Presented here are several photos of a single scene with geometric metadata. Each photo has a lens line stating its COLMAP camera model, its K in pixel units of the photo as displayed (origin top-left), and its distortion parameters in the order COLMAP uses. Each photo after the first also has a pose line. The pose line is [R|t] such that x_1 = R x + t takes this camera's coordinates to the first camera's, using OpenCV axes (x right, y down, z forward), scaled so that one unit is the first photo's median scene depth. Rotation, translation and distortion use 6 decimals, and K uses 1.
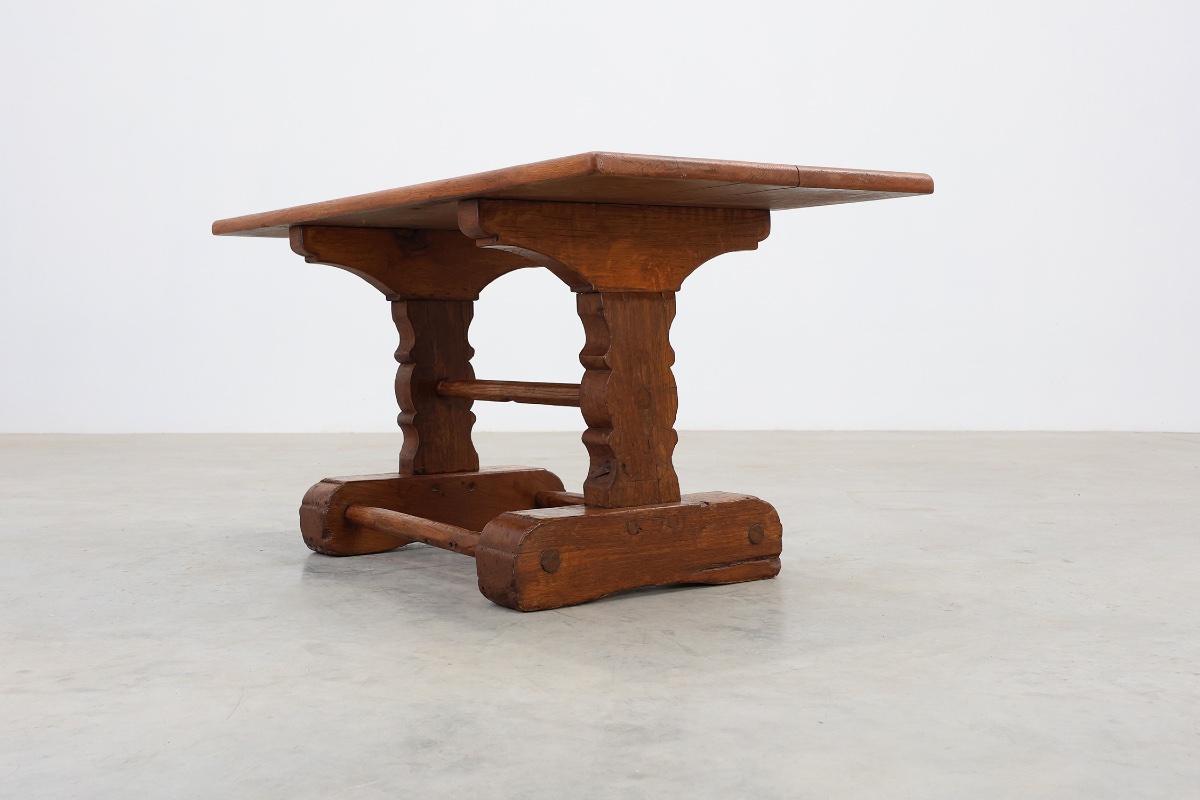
lens RADIAL K [[1681.7, 0, 600.0], [0, 1681.7, 400.0], [0, 0, 1]] dist [0.002013, -0.000048]
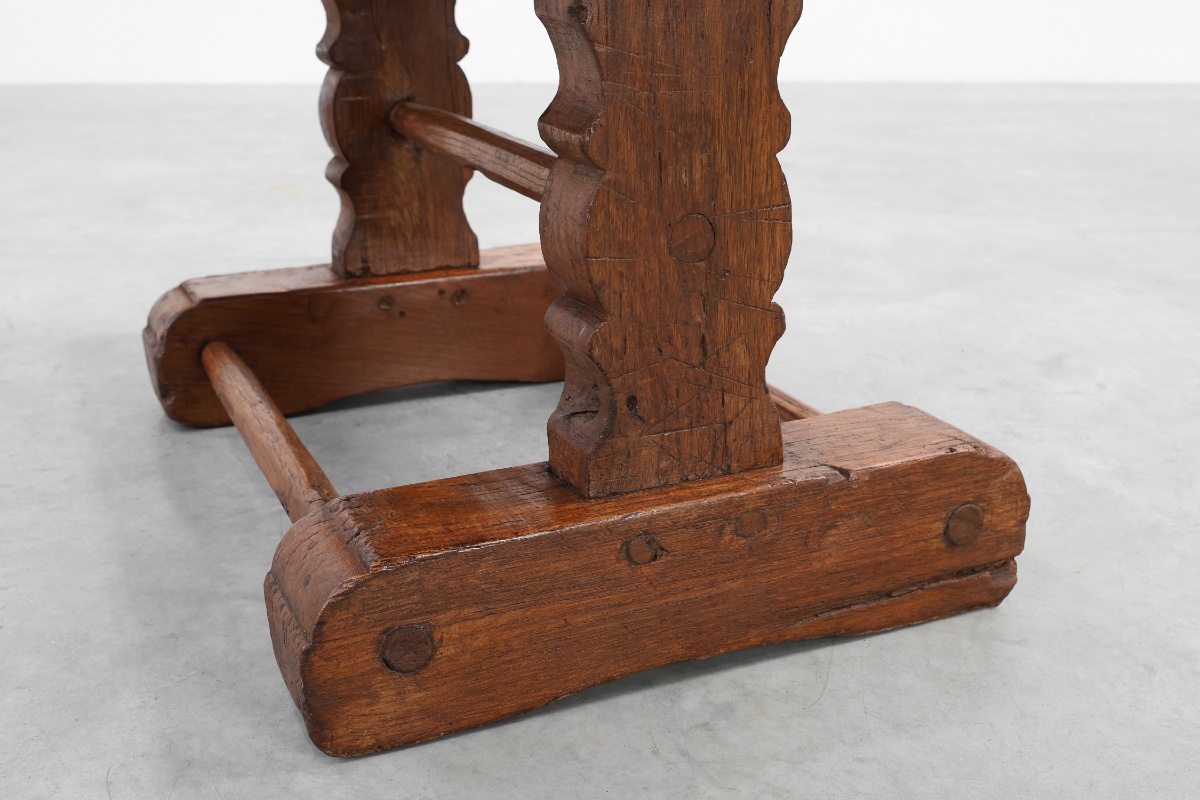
lens RADIAL K [[1188.5, 0, 597.9], [0, 1188.5, 344.0], [0, 0, 1]] dist [0.001956, -0.006444]
pose [[0.959921, 0.102503, -0.260853, 0.079641], [-0.015970, 0.949213, 0.314230, -0.064765], [0.279814, -0.297470, 0.912806, 0.723559]]
